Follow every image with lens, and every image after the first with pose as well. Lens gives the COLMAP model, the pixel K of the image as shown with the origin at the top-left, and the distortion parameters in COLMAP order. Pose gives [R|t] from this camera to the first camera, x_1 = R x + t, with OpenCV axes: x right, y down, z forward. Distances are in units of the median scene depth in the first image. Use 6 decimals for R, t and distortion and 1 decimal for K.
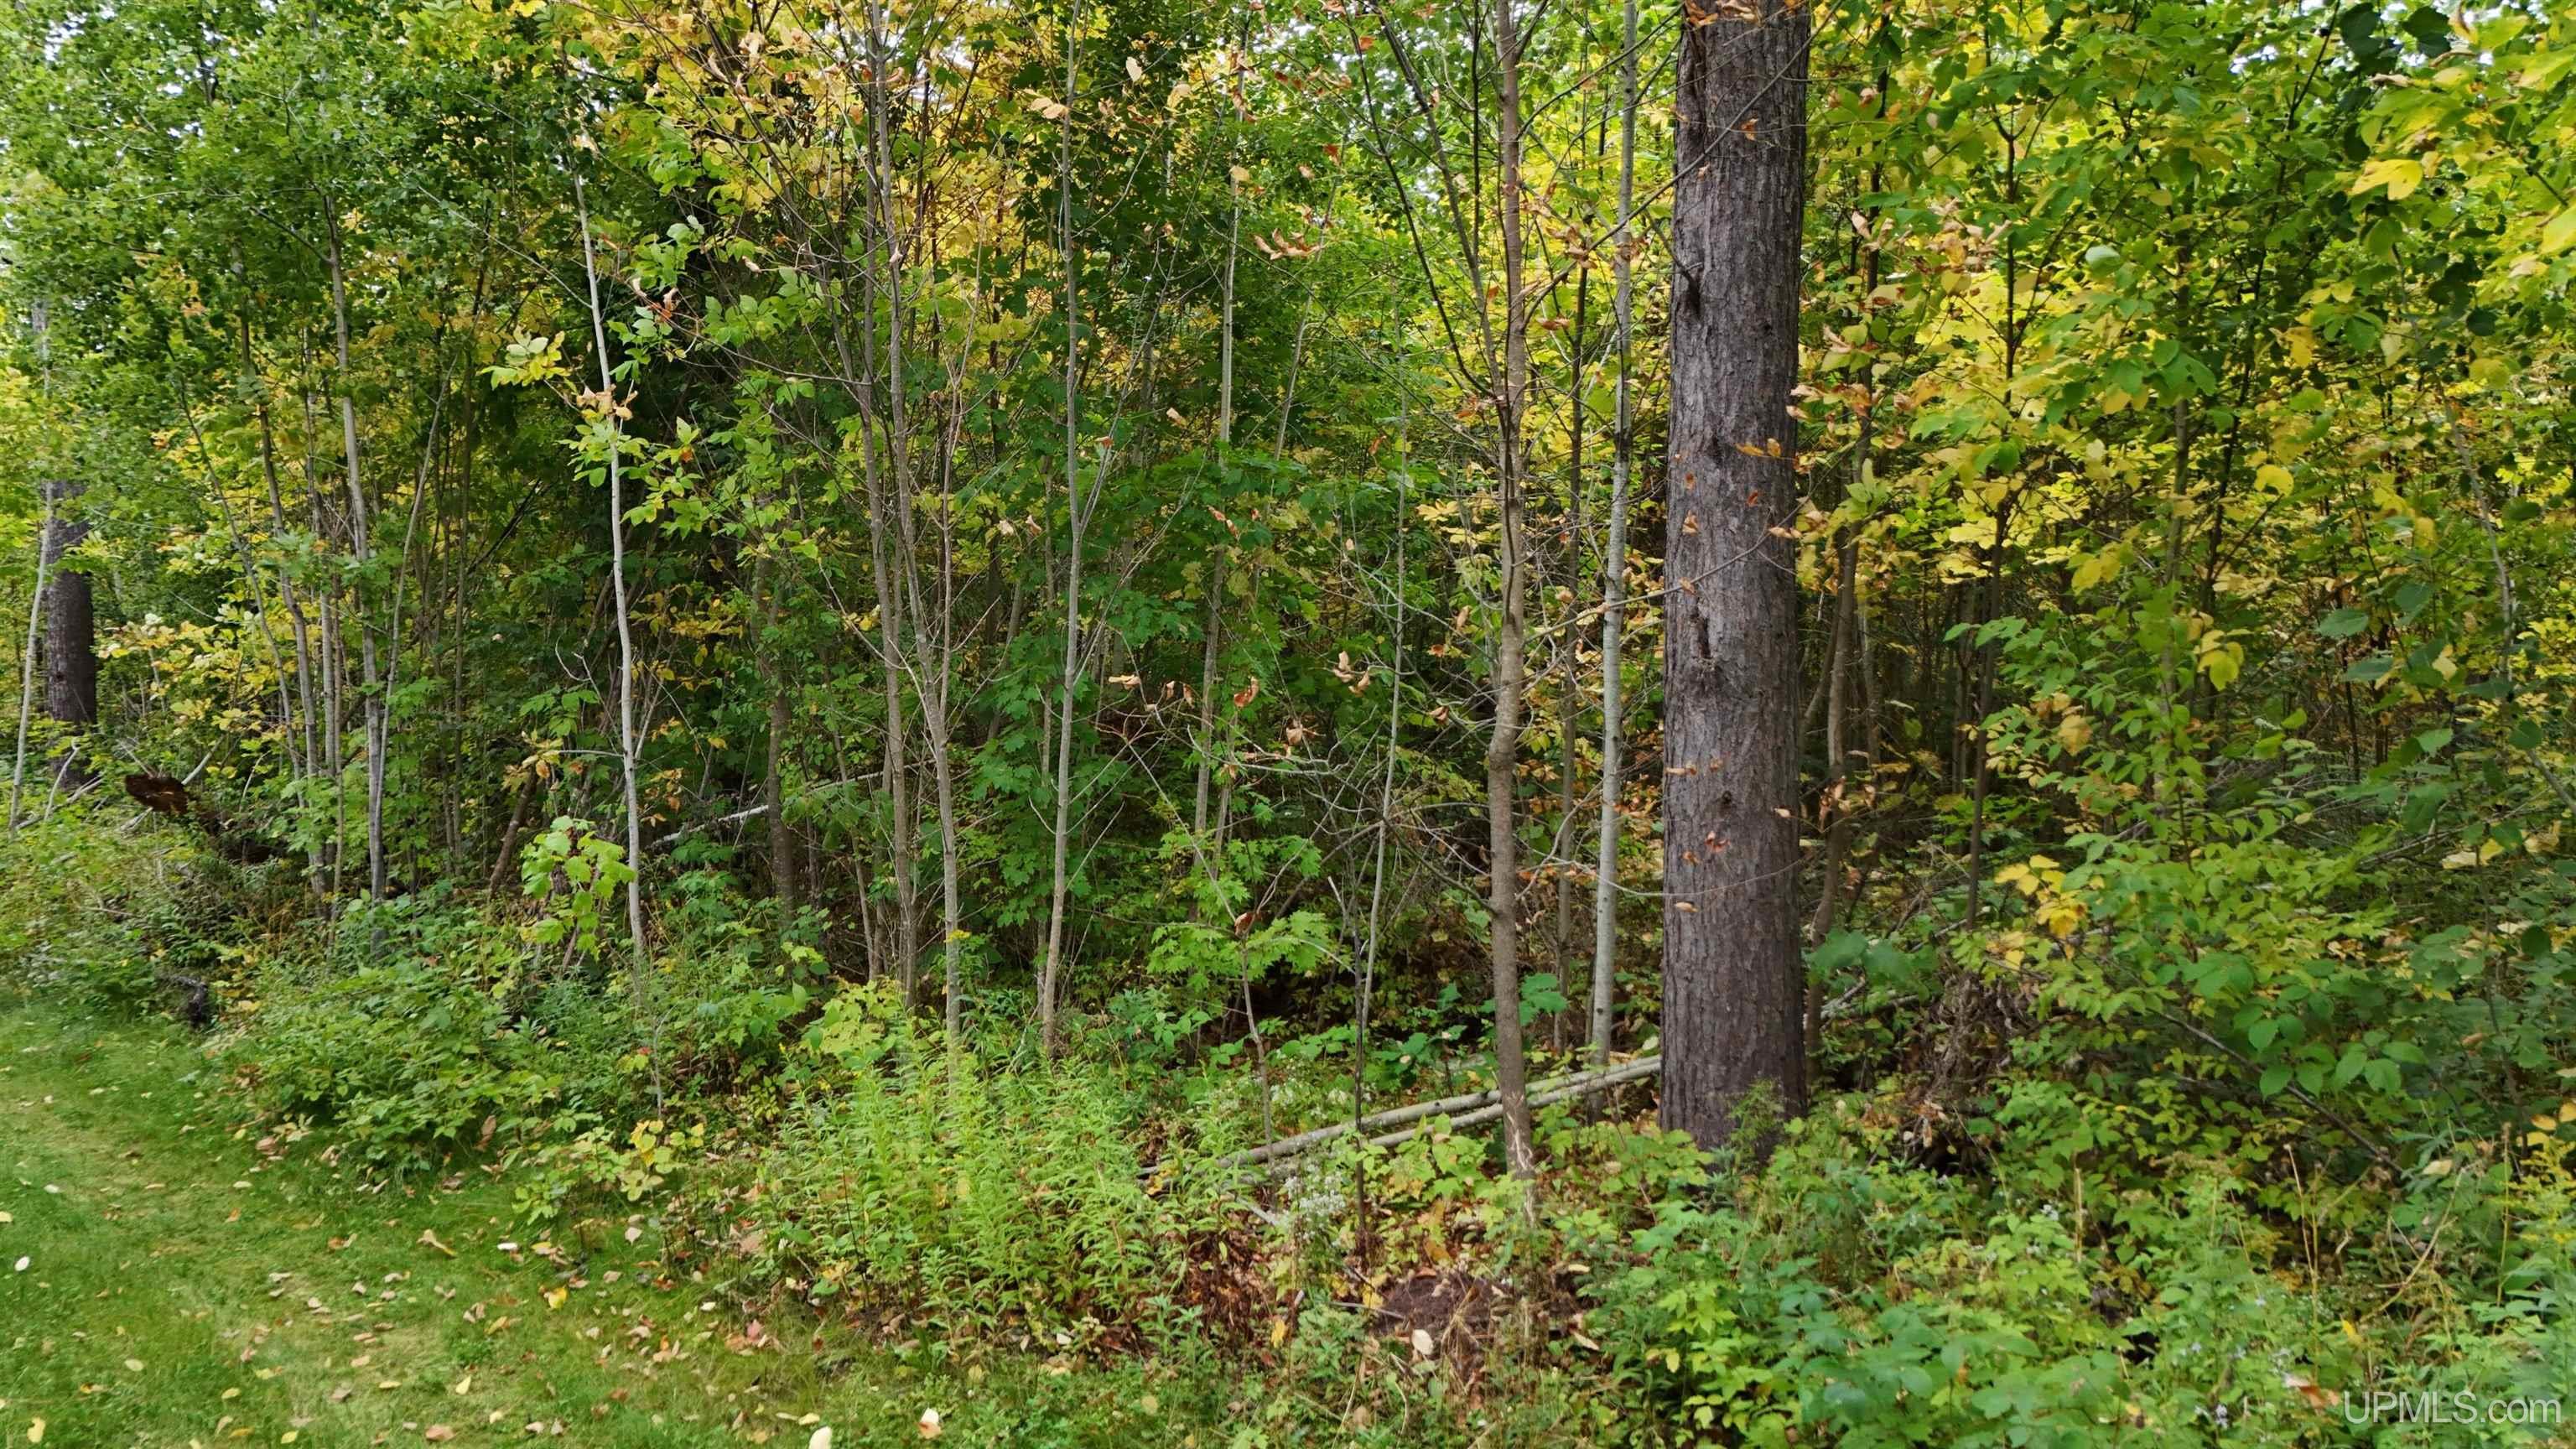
lens RADIAL K [[1868.4, 0, 1312.2], [0, 1868.4, 714.9], [0, 0, 1]] dist [0.043401, -0.018148]
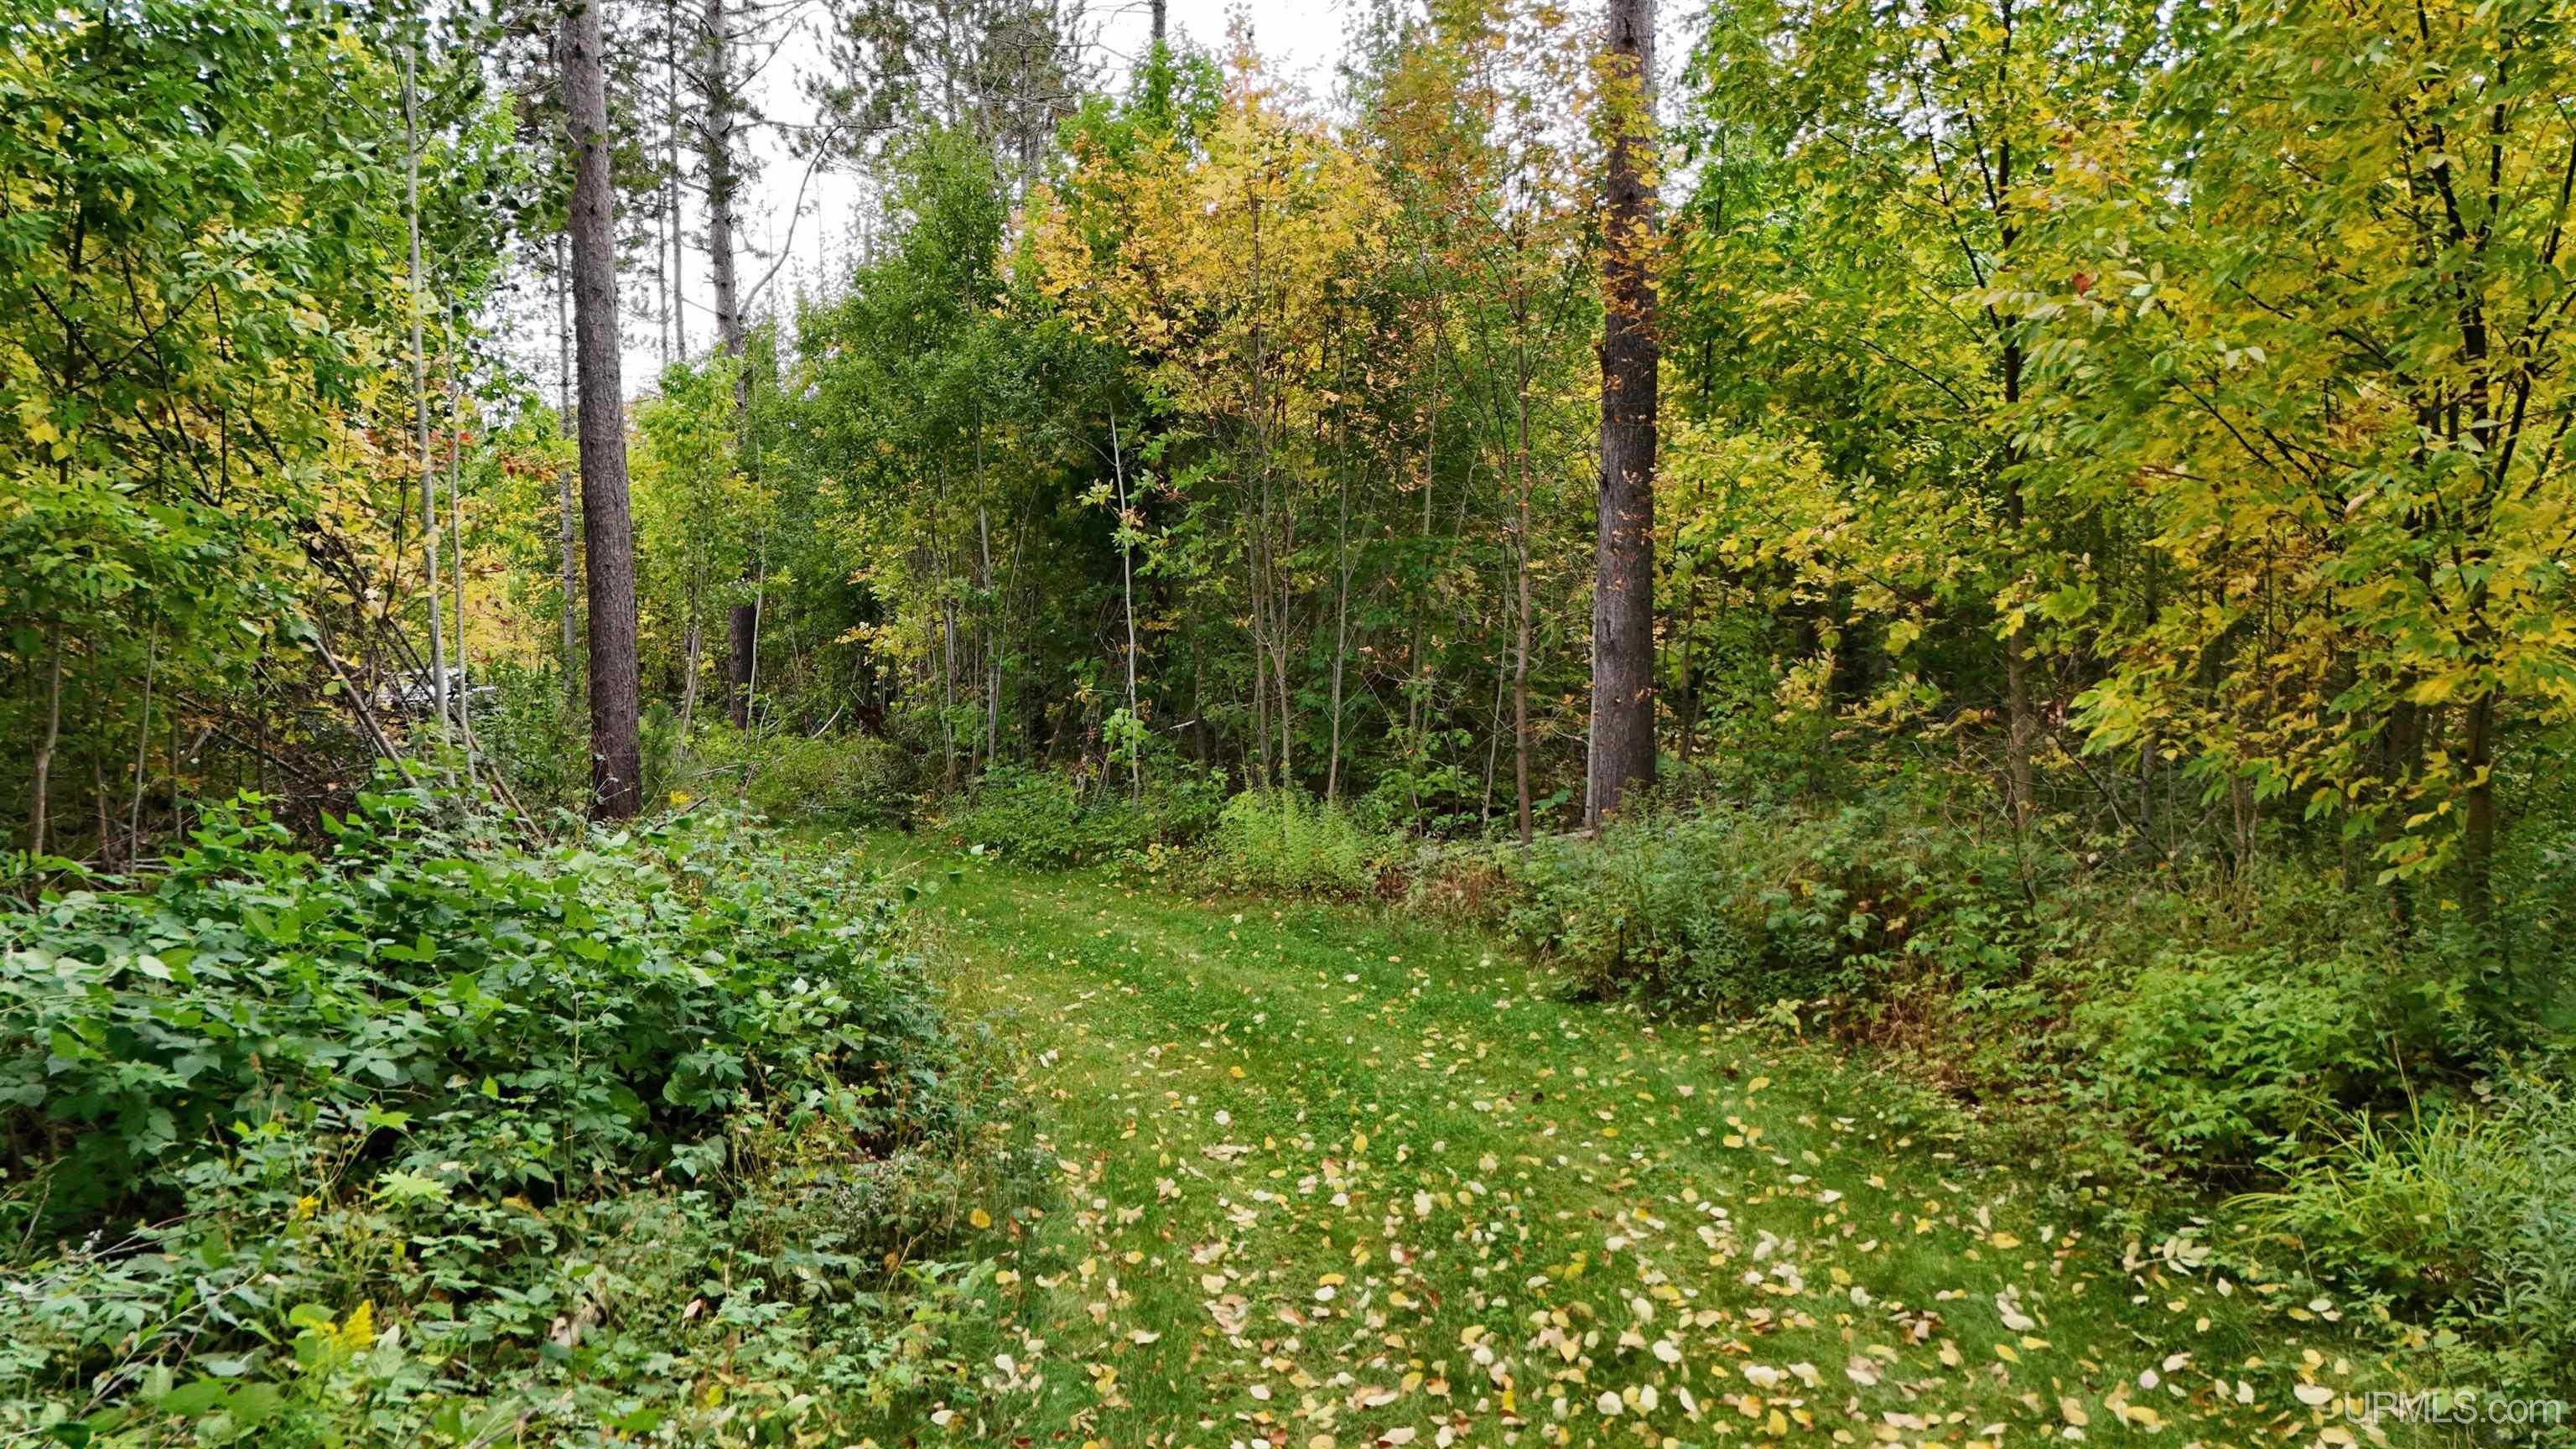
lens RADIAL K [[1868.4, 0, 1294.8], [0, 1868.4, 740.2], [0, 0, 1]] dist [0.043401, -0.018148]
pose [[0.982606, 0.012268, -0.185296, 0.190870], [-0.010388, 0.999884, 0.011113, 0.054880], [0.185411, -0.008995, 0.982620, -0.988135]]
